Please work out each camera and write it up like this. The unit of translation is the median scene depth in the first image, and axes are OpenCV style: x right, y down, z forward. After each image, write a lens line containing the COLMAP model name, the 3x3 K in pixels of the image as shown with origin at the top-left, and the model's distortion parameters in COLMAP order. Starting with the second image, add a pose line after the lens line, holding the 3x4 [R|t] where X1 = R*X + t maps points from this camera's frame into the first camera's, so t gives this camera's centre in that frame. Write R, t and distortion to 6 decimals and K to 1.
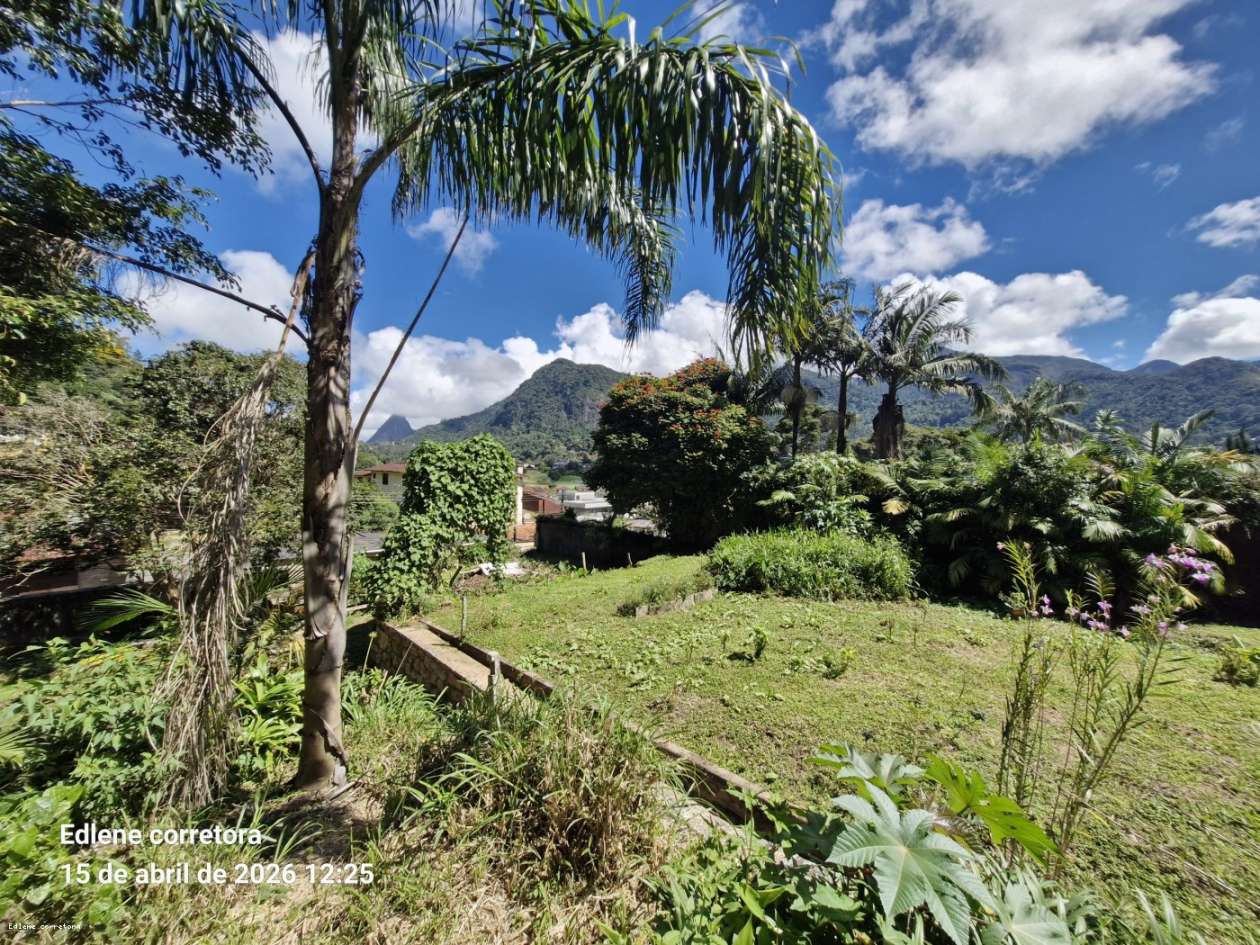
lens RADIAL K [[493.3, 0, 625.1], [0, 493.3, 467.9], [0, 0, 1]] dist [-0.000098, -0.000286]
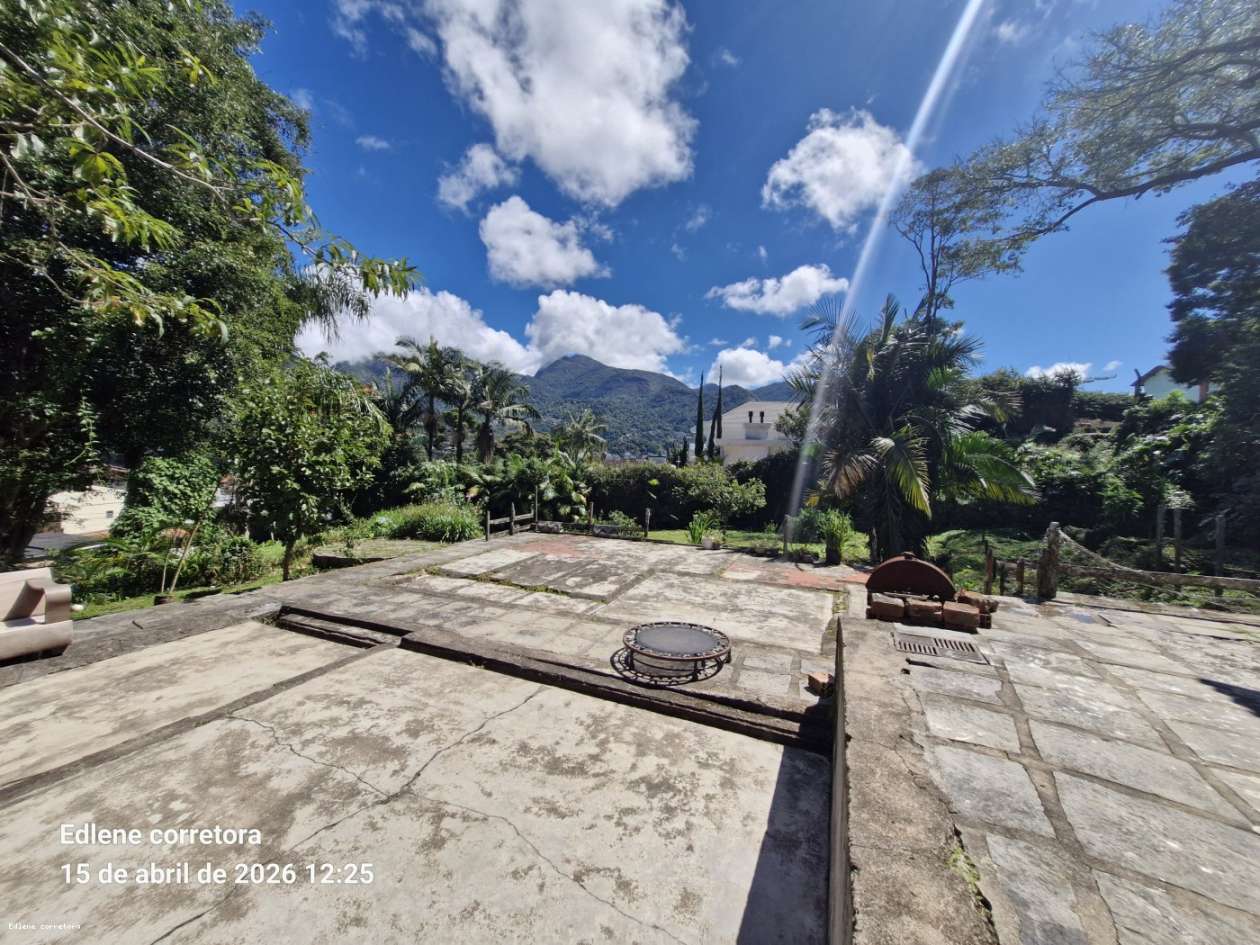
lens RADIAL K [[493.3, 0, 625.1], [0, 493.3, 467.9], [0, 0, 1]] dist [-0.000098, -0.000286]
pose [[0.795568, -0.011522, 0.605754, -0.153054], [-0.000793, 0.999798, 0.020058, -0.047176], [-0.605863, -0.016438, 0.795399, -0.923311]]
